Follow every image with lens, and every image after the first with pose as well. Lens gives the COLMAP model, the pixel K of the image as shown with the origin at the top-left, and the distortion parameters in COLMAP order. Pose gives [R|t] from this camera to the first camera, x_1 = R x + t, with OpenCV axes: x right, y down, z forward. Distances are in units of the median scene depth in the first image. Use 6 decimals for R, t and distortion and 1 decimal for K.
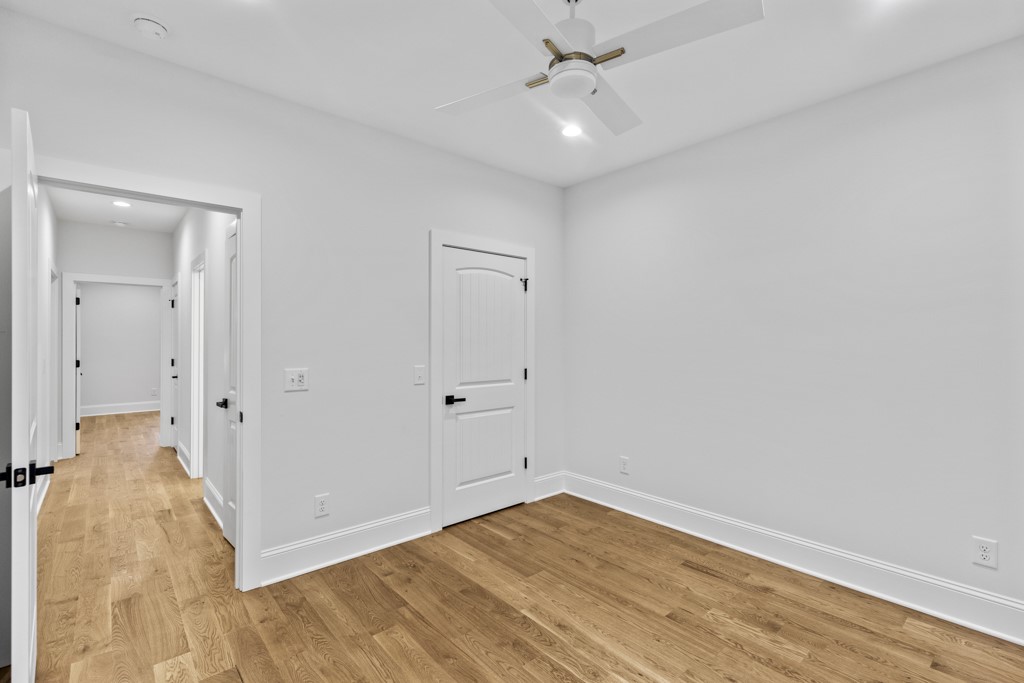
lens RADIAL K [[468.2, 0, 513.8], [0, 468.2, 336.5], [0, 0, 1]] dist [-0.000289, -0.000055]
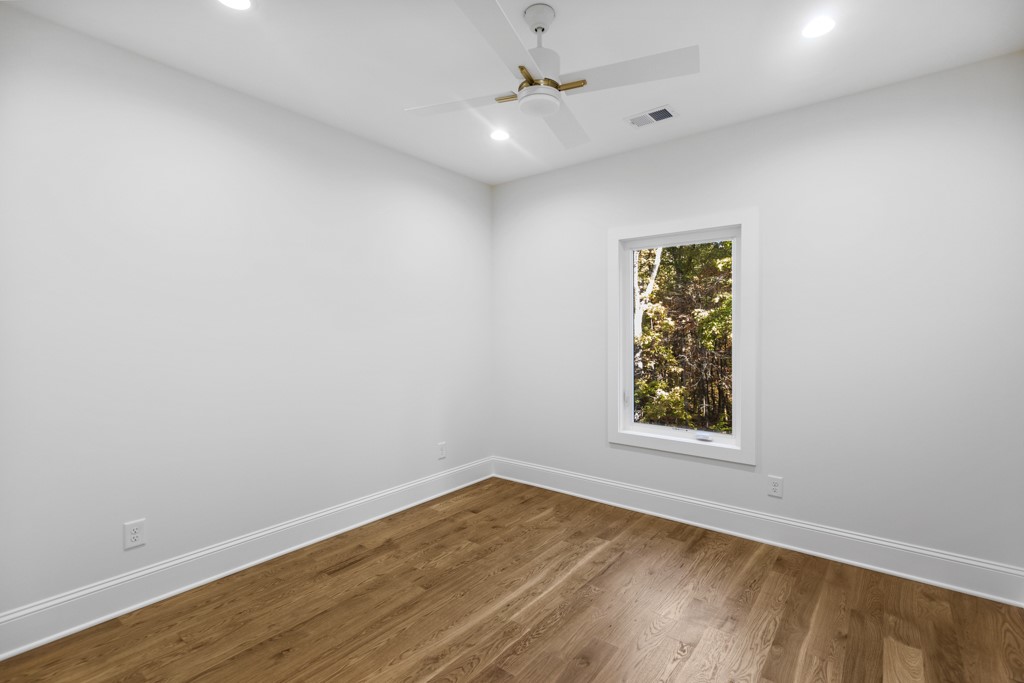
lens RADIAL K [[468.2, 0, 513.8], [0, 468.2, 336.5], [0, 0, 1]] dist [-0.000289, -0.000055]
pose [[-0.179284, -0.012140, 0.983722, -0.735448], [-0.000926, 0.999925, 0.012171, -0.005225], [-0.983797, 0.001271, -0.179282, 0.939790]]
